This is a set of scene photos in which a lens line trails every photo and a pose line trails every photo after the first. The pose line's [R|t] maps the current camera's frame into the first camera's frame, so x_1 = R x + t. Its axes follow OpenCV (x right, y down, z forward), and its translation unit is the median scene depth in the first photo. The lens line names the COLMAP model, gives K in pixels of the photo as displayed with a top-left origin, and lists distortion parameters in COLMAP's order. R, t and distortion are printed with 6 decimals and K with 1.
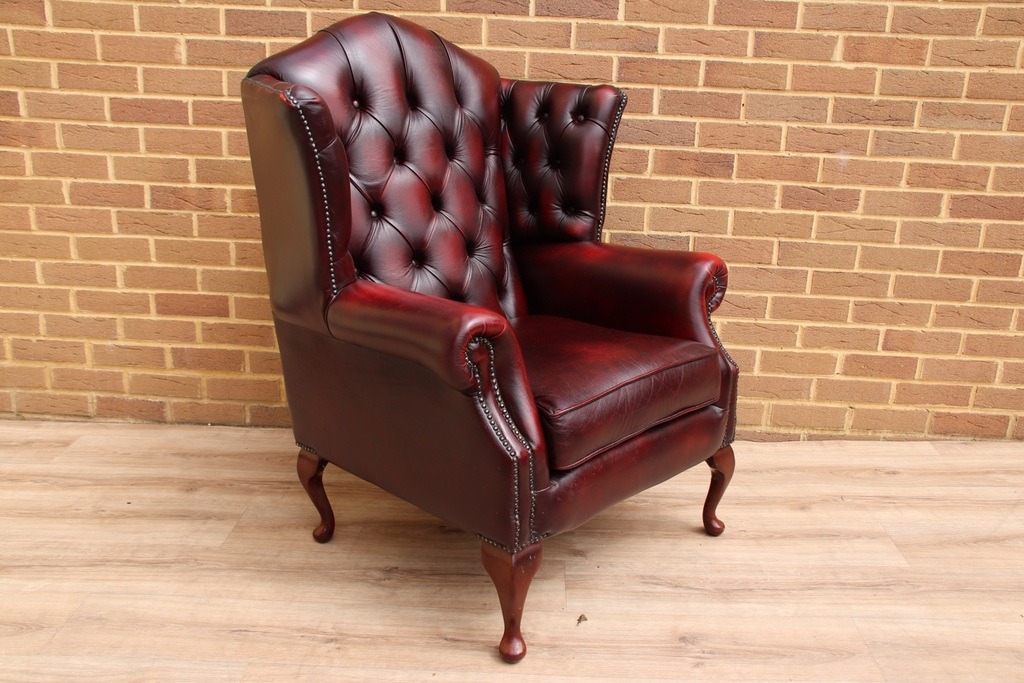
lens RADIAL K [[947.5, 0, 515.8], [0, 947.5, 344.7], [0, 0, 1]] dist [0.005083, 0.000000]
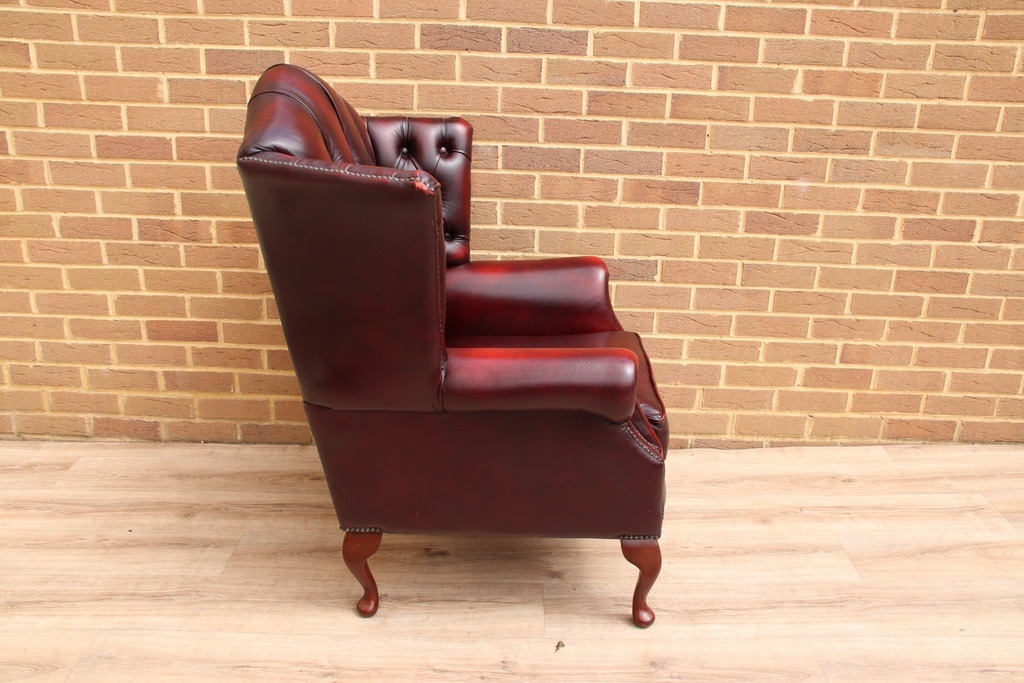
lens RADIAL K [[921.6, 0, 512.5], [0, 921.6, 348.8], [0, 0, 1]] dist [-0.038319, 0.057441]
pose [[0.999631, -0.017365, 0.020896, 0.000007], [0.016156, 0.998261, 0.056683, -0.081437], [-0.021844, -0.056325, 0.998174, -0.016310]]
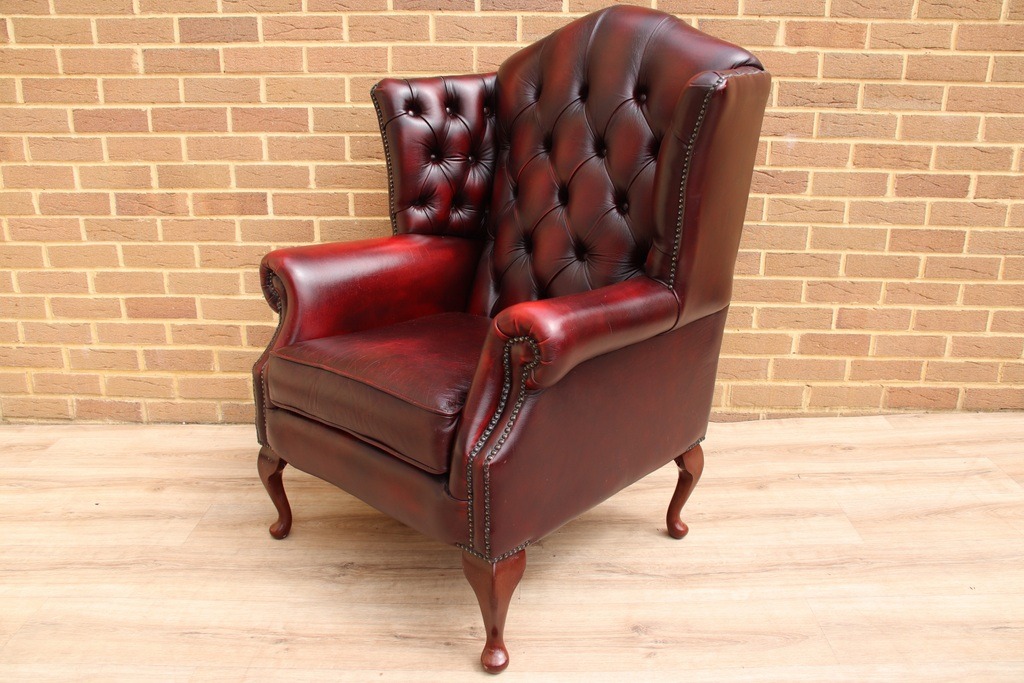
lens RADIAL K [[877.4, 0, 510.3], [0, 877.4, 340.2], [0, 0, 1]] dist [-0.081004, 0.067143]
pose [[0.999394, -0.034502, -0.004674, 0.044058], [0.034537, 0.999373, 0.007746, -0.001167], [0.004404, -0.007903, 0.999959, 0.069804]]
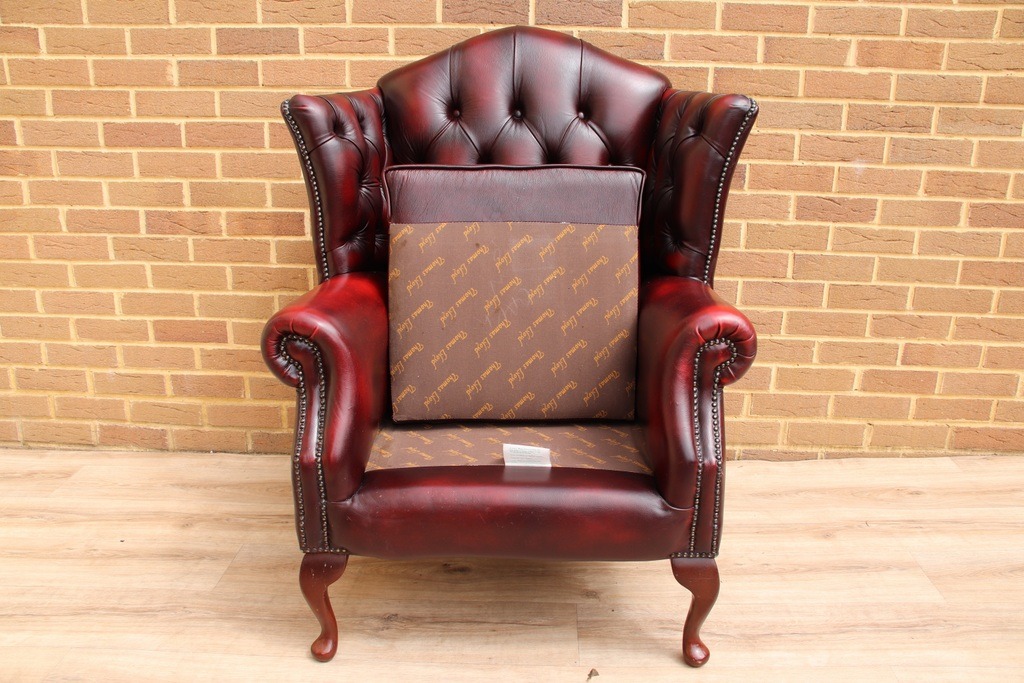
lens RADIAL K [[877.4, 0, 510.8], [0, 877.4, 344.5], [0, 0, 1]] dist [-0.081004, 0.067143]
pose [[0.999645, -0.018476, -0.019179, 0.006848], [0.018411, 0.999824, -0.003573, -0.020937], [0.019242, 0.003219, 0.999810, 0.122154]]
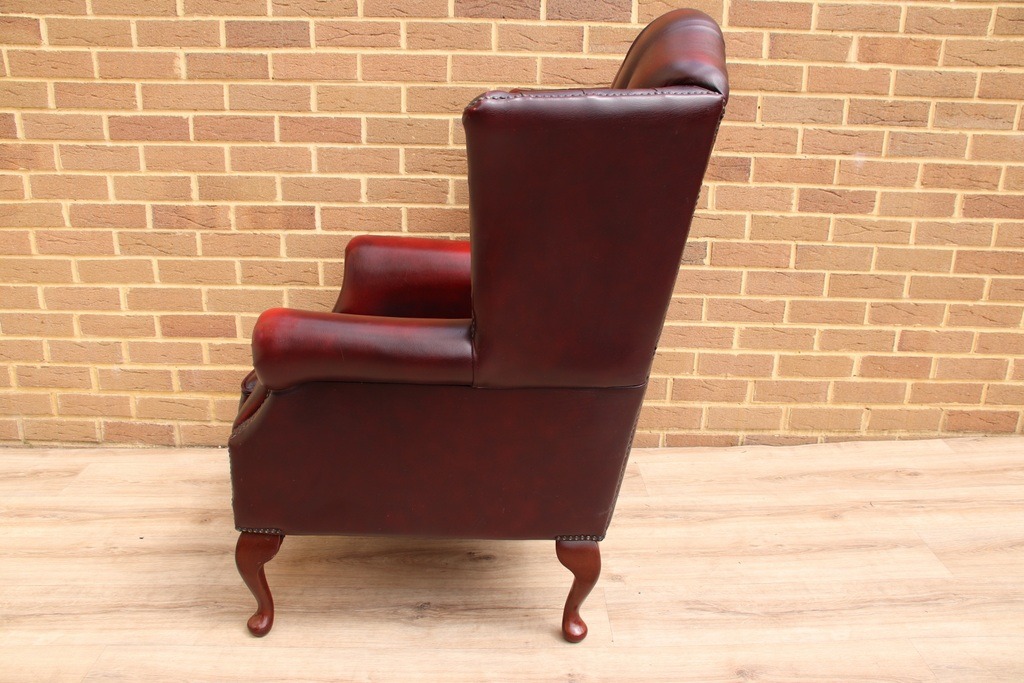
lens RADIAL K [[878.2, 0, 520.2], [0, 878.2, 346.1], [0, 0, 1]] dist [-0.075286, 0.064224]
pose [[0.999005, -0.030503, 0.032531, -0.045513], [0.030161, 0.999485, 0.010938, -0.023423], [-0.032848, -0.009946, 0.999411, 0.107316]]
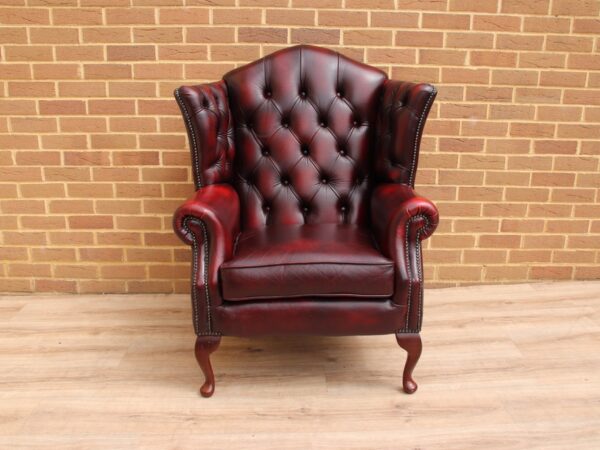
lens RADIAL K [[573.0, 0, 302.5], [0, 573.0, 227.8], [0, 0, 1]] dist [-0.059908, 0.000000]
pose [[0.998004, -0.042041, 0.047127, -0.021026], [0.042797, 0.998969, -0.015148, -0.001227], [-0.046441, 0.017134, 0.998774, -0.011494]]
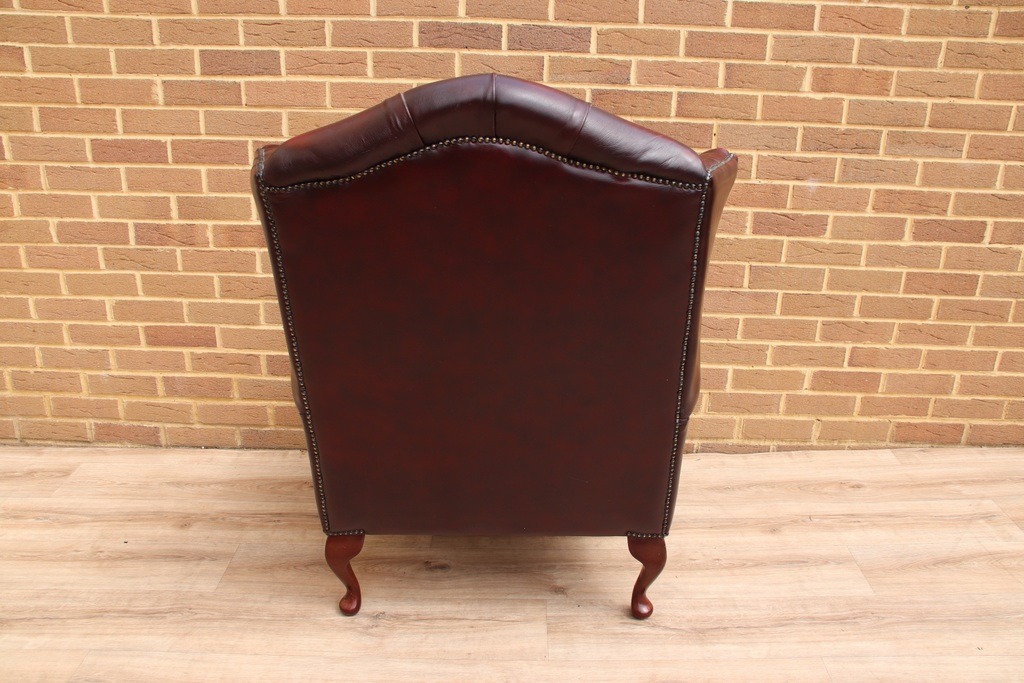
lens RADIAL K [[878.2, 0, 512.7], [0, 878.2, 348.4], [0, 0, 1]] dist [-0.075286, 0.064224]
pose [[0.999694, -0.021125, 0.012870, 0.007117], [0.020212, 0.997525, 0.067352, -0.094010], [-0.014261, -0.067071, 0.997646, 0.059197]]
